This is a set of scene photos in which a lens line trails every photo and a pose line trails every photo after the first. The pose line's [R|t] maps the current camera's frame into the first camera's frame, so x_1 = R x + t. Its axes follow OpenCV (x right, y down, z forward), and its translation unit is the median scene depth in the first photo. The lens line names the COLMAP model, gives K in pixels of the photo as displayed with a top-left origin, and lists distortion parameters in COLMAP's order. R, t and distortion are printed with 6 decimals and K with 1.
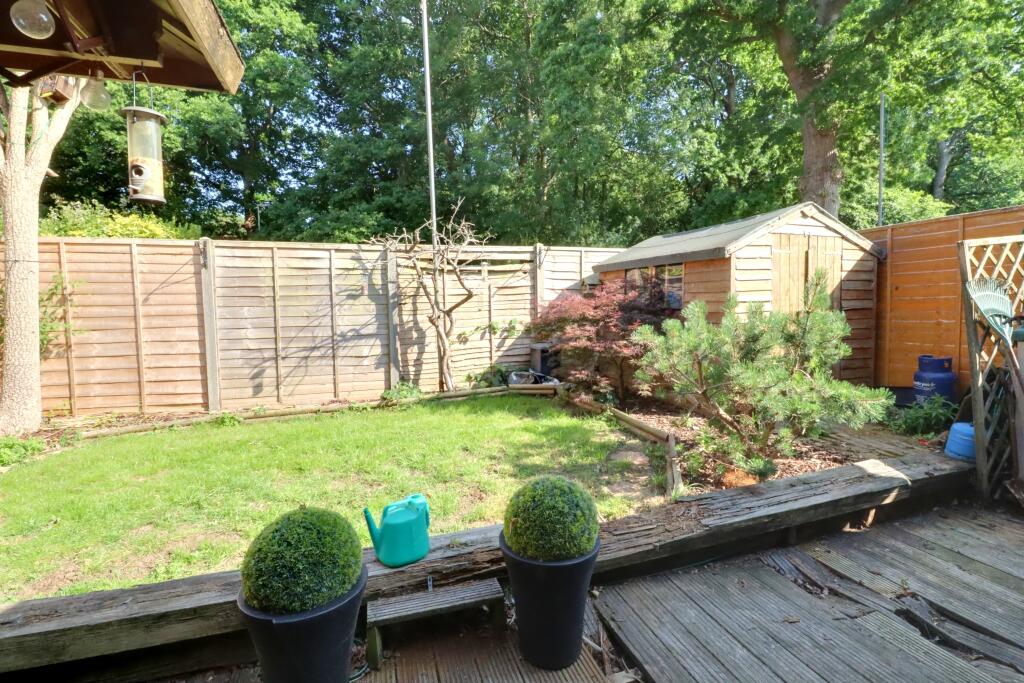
lens RADIAL K [[456.2, 0, 518.8], [0, 456.2, 333.9], [0, 0, 1]] dist [-0.003210, -0.000509]
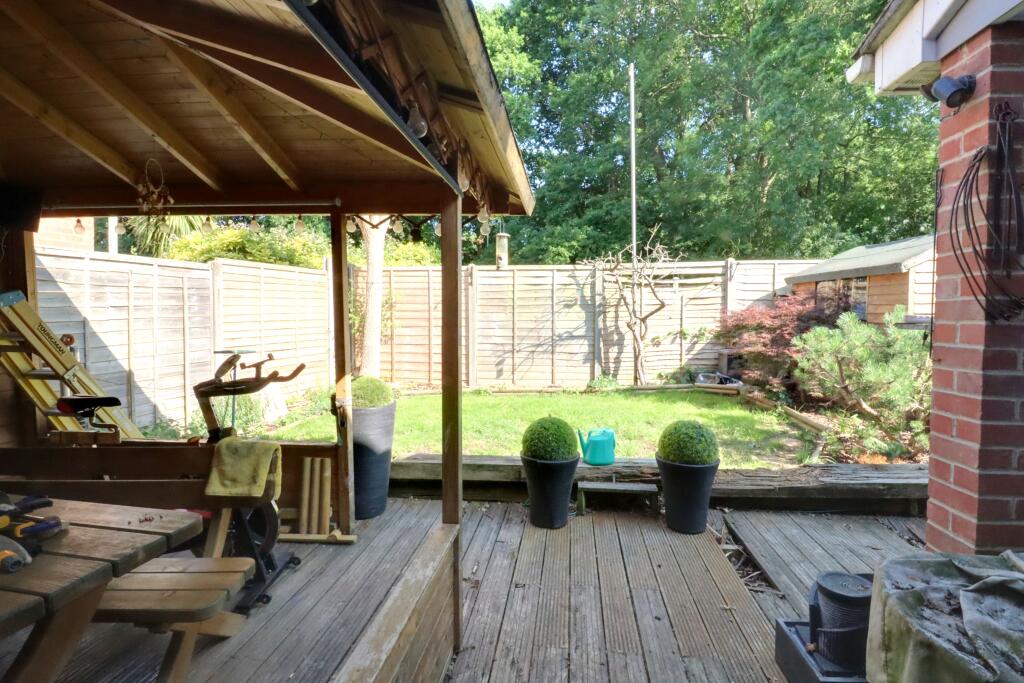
lens RADIAL K [[456.2, 0, 518.8], [0, 456.2, 333.9], [0, 0, 1]] dist [-0.003210, -0.000509]
pose [[0.903668, 0.031027, -0.427109, 0.060974], [-0.038110, 0.999241, -0.008044, 0.012631], [0.426535, 0.023546, 0.904165, -0.219610]]
